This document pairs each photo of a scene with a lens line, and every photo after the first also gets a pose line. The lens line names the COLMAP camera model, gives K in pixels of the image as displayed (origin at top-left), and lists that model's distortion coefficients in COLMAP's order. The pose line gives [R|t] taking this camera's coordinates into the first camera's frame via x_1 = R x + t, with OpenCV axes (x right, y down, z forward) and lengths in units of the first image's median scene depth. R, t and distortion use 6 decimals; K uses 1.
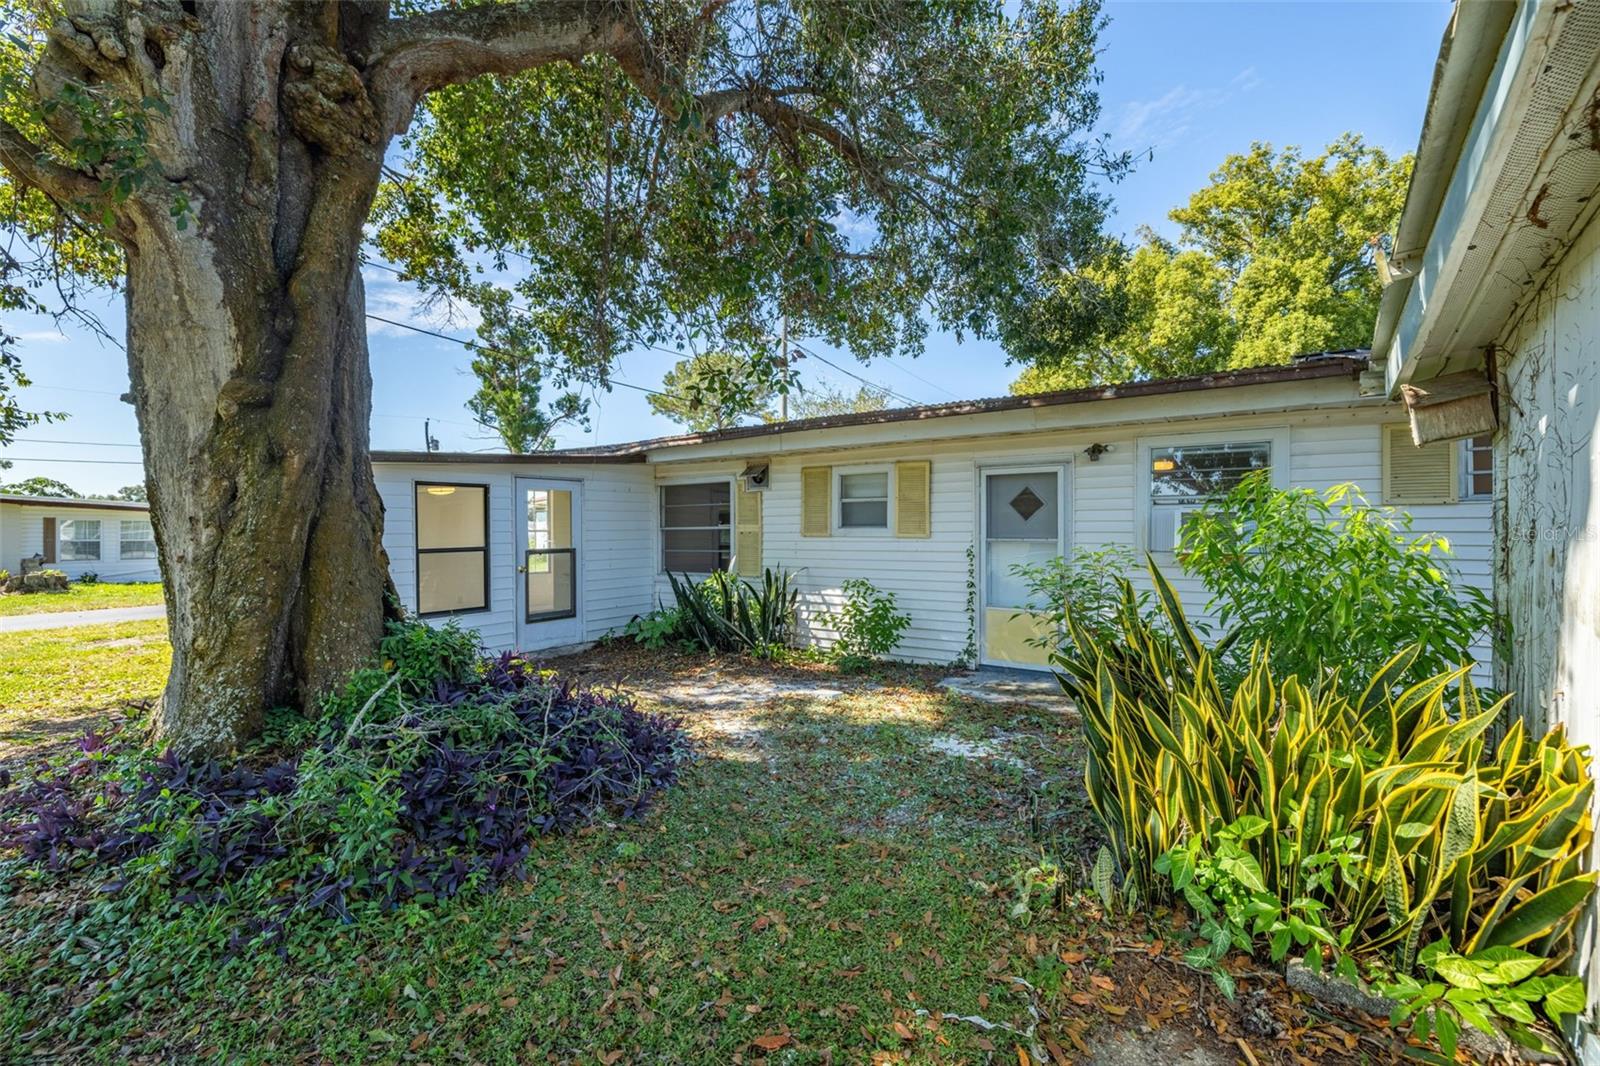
lens RADIAL K [[750.8, 0, 800.0], [0, 750.8, 533.0], [0, 0, 1]] dist [-0.001412, -0.000128]
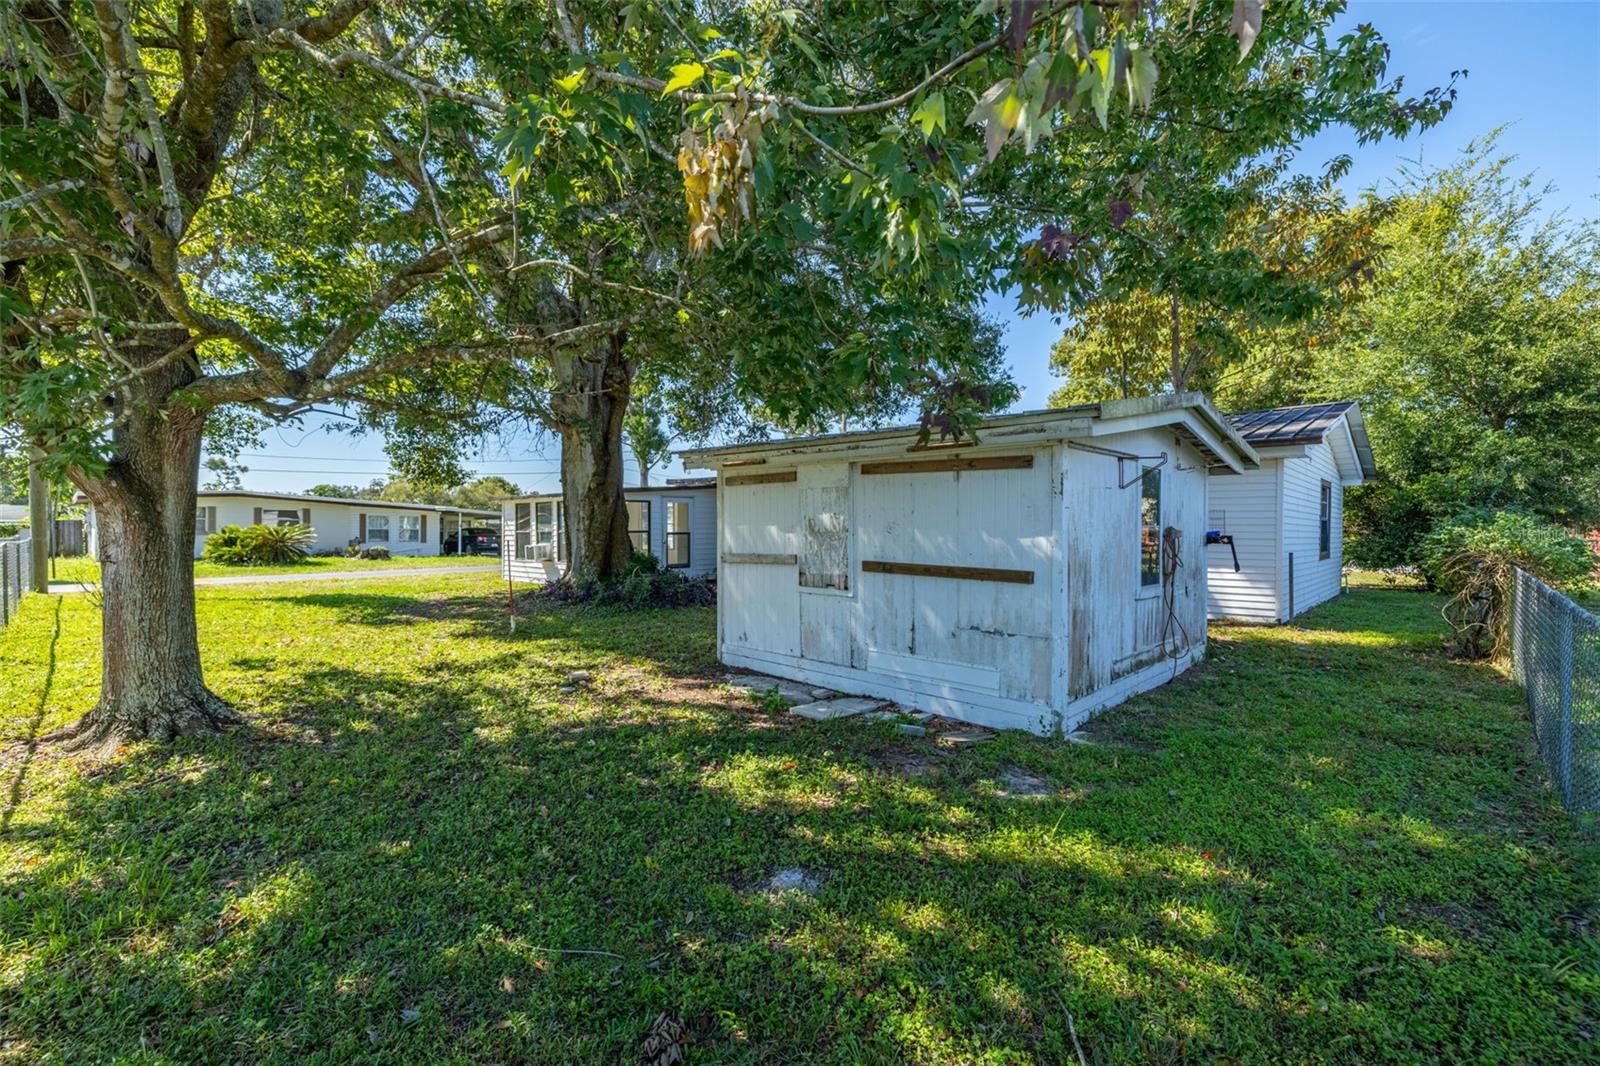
lens RADIAL K [[750.8, 0, 800.0], [0, 750.8, 533.0], [0, 0, 1]] dist [-0.001412, -0.000128]
pose [[0.990144, 0.006205, -0.139915, 0.248510], [-0.005474, 0.999969, 0.005607, 0.009898], [0.139945, -0.004786, 0.990148, -0.864628]]
